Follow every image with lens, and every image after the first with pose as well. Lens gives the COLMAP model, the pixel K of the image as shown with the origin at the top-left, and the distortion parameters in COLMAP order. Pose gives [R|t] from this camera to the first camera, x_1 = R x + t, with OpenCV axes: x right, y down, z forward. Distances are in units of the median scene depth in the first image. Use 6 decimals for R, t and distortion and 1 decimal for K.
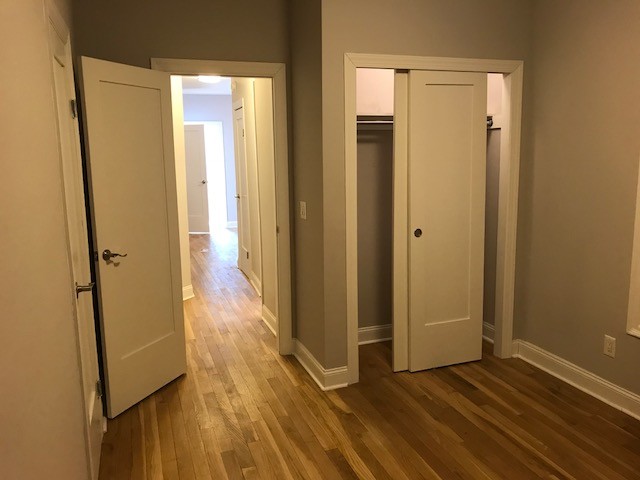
lens RADIAL K [[527.8, 0, 322.7], [0, 527.8, 234.6], [0, 0, 1]] dist [0.034895, -0.041984]
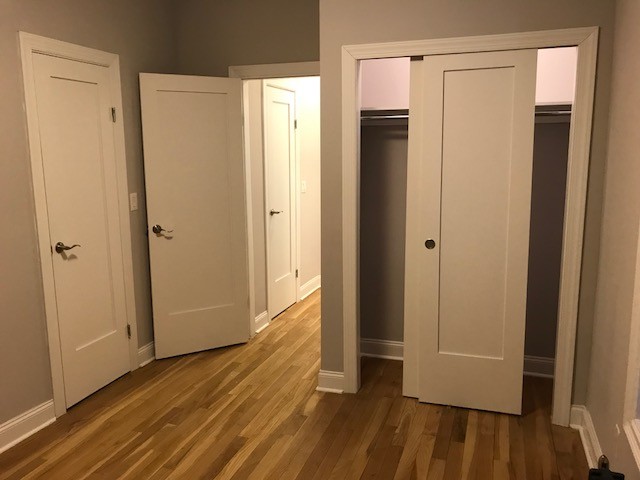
lens RADIAL K [[527.8, 0, 323.0], [0, 527.8, 236.3], [0, 0, 1]] dist [0.034895, -0.041984]
pose [[0.785675, 0.111005, -0.608599, 0.583128], [-0.104631, 0.993441, 0.046123, -0.038331], [0.609727, 0.027441, 0.792136, 0.213373]]
